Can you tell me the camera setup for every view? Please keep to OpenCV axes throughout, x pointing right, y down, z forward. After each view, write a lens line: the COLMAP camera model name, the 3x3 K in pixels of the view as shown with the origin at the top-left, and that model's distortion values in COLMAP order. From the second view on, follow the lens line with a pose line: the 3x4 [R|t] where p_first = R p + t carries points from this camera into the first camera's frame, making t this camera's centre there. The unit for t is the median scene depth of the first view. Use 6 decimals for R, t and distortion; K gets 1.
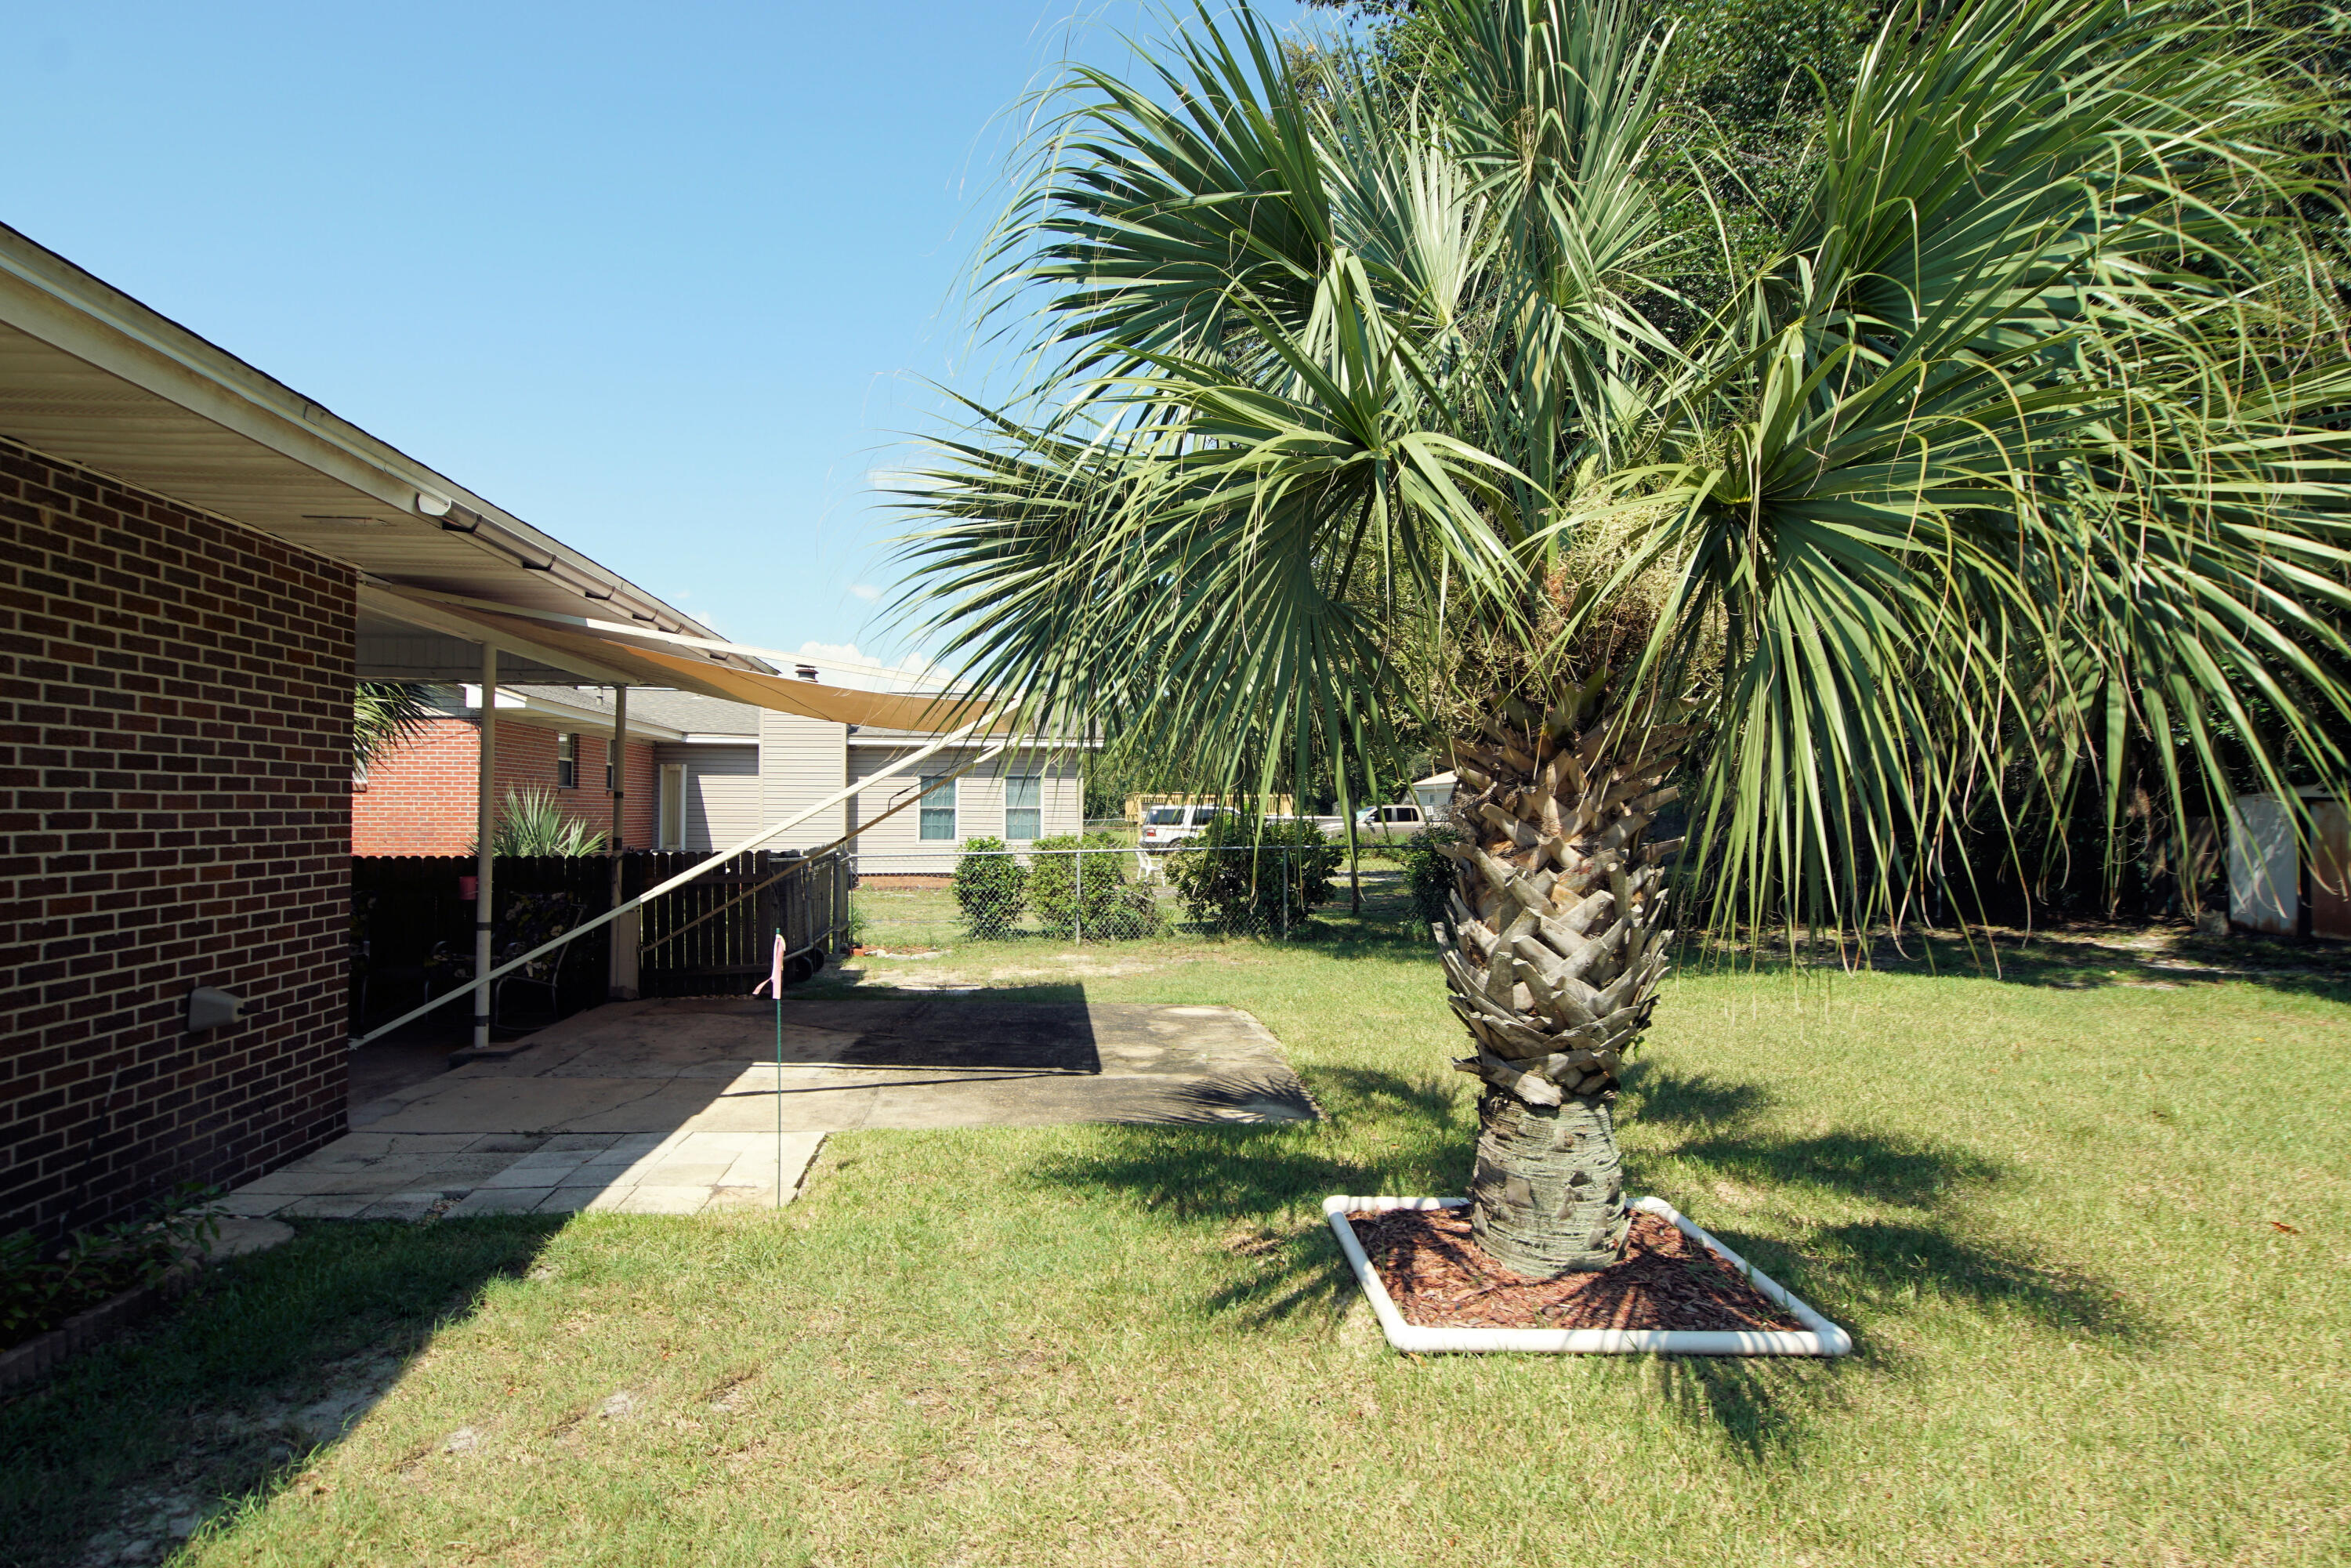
lens RADIAL K [[1259.8, 0, 1152.3], [0, 1259.8, 781.4], [0, 0, 1]] dist [0.035311, -0.031574]
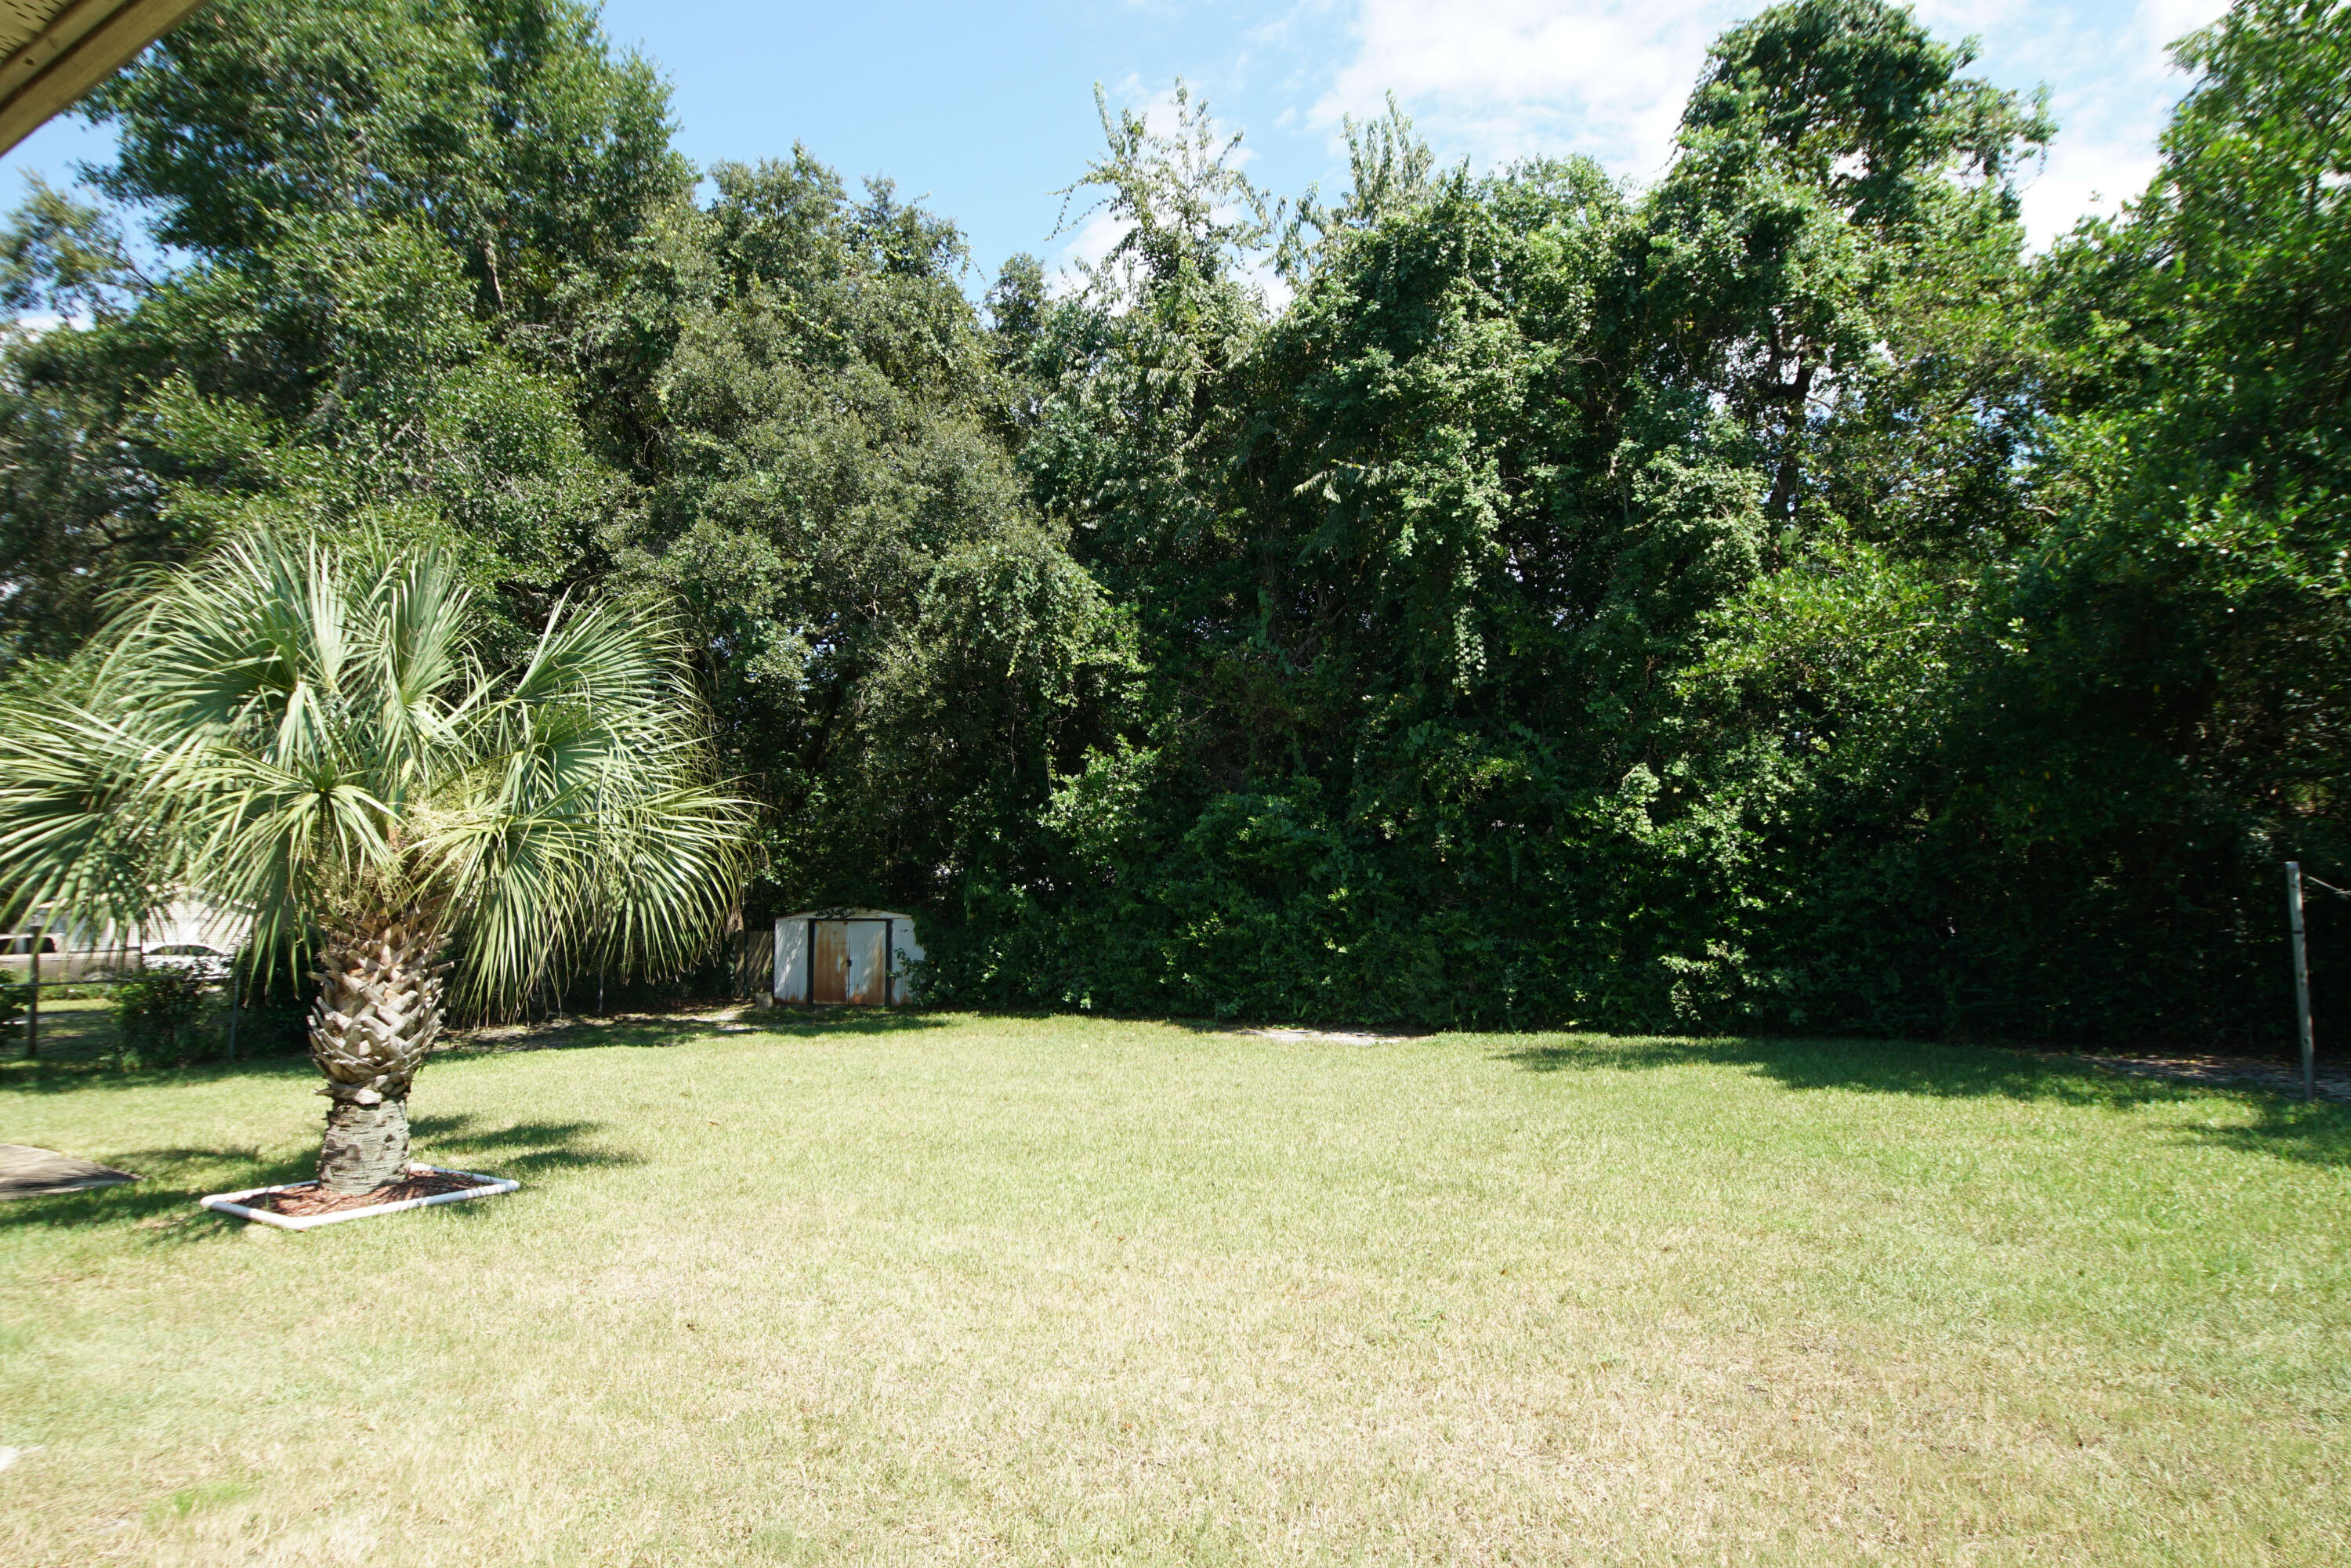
lens RADIAL K [[1259.8, 0, 1167.6], [0, 1259.8, 762.5], [0, 0, 1]] dist [0.035311, -0.031574]
pose [[0.576800, 0.083639, 0.812592, -0.627516], [0.001287, 0.994650, -0.103292, -0.065830], [-0.816884, 0.060625, 0.573607, -1.176560]]
